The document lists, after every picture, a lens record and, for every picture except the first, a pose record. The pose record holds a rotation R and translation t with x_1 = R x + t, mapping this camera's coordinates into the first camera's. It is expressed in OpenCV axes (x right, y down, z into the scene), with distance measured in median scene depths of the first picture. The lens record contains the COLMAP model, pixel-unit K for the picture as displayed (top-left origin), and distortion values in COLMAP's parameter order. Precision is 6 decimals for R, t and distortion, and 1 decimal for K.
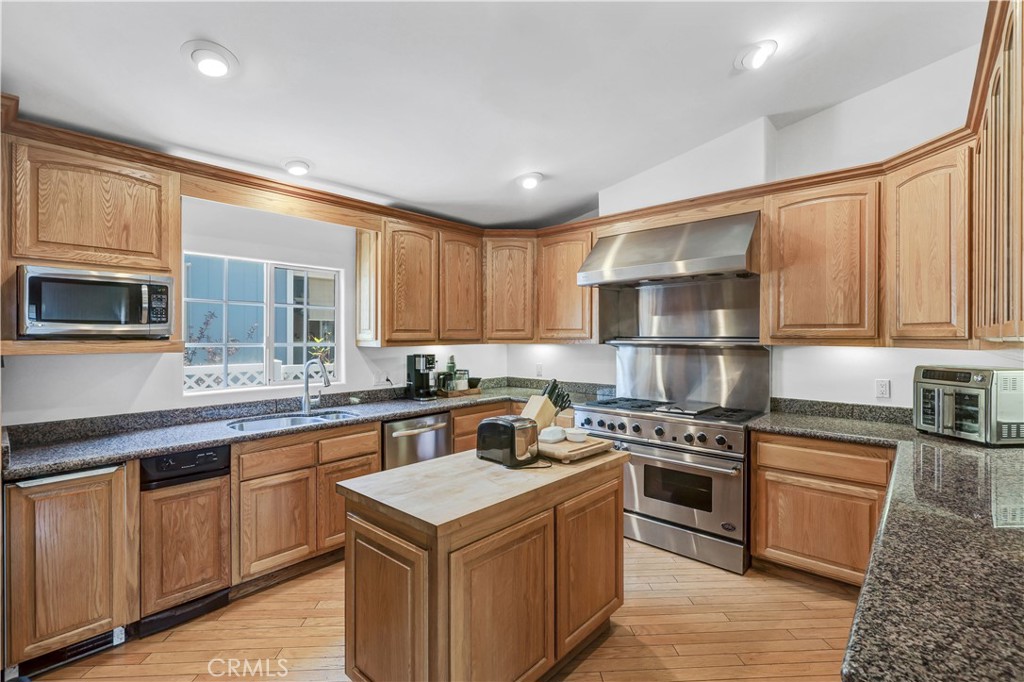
lens RADIAL K [[464.2, 0, 512.0], [0, 464.2, 341.0], [0, 0, 1]] dist [-0.000562, -0.000219]
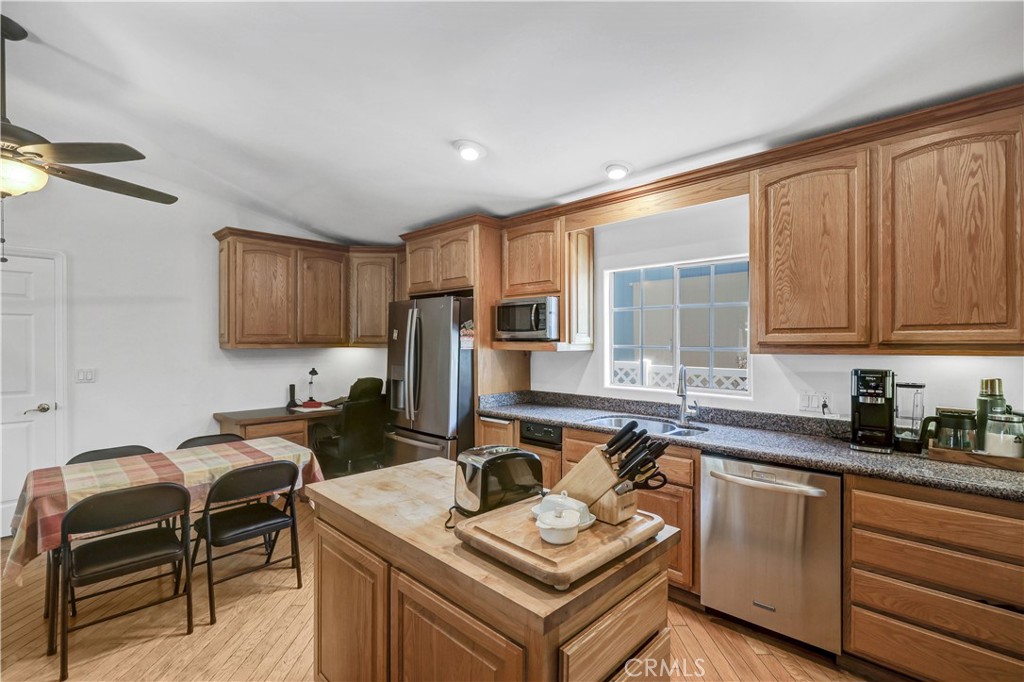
lens RADIAL K [[464.2, 0, 512.0], [0, 464.2, 341.0], [0, 0, 1]] dist [-0.000562, -0.000219]
pose [[-0.044866, 0.000529, -0.998993, 0.450744], [-0.010385, 0.999946, 0.000996, -0.002915], [0.998939, 0.010419, -0.044858, 0.667505]]
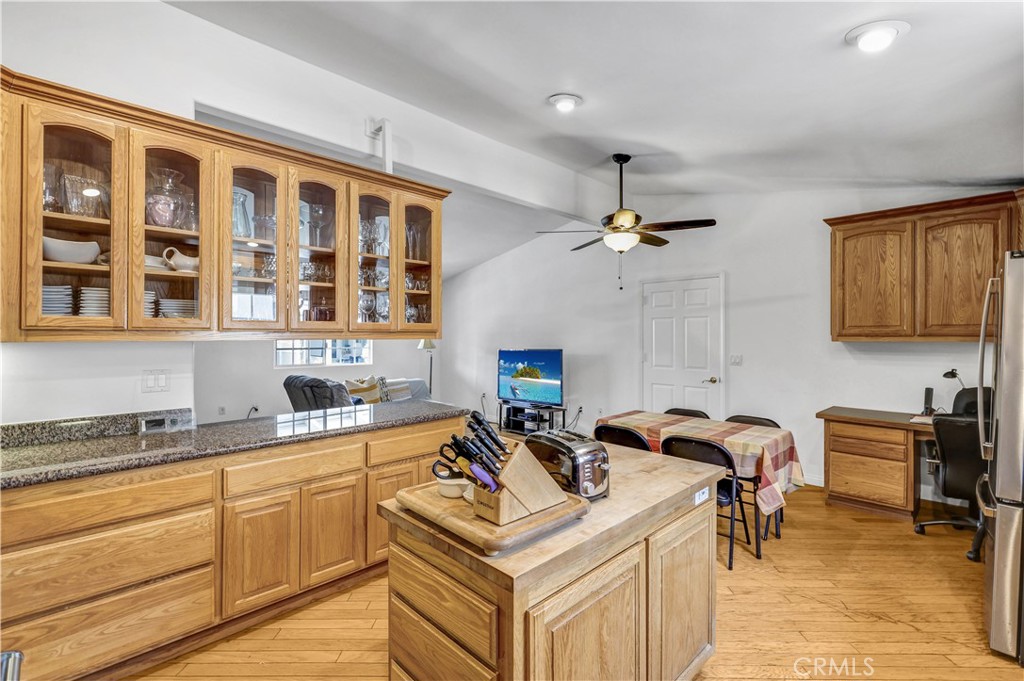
lens RADIAL K [[450.1, 0, 512.0], [0, 450.1, 340.5], [0, 0, 1]] dist [-0.000887, -0.000175]
pose [[-0.997917, -0.000673, 0.064501, 0.021982], [0.000572, 0.999814, 0.019283, 0.000955], [-0.064502, 0.019280, -0.997731, 1.085452]]
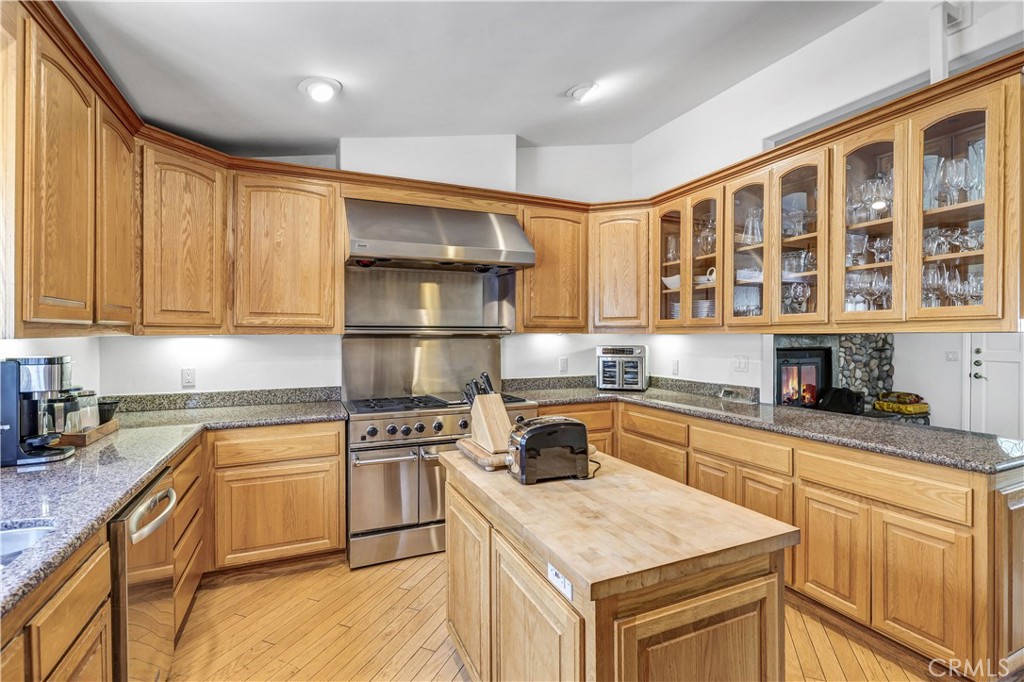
lens RADIAL K [[479.8, 0, 512.0], [0, 479.8, 341.0], [0, 0, 1]] dist [-0.001155, -0.000300]
pose [[0.409718, -0.010646, 0.912150, -0.484479], [0.010177, 0.999923, 0.007099, 0.017234], [-0.912155, 0.006375, 0.409795, 0.462407]]
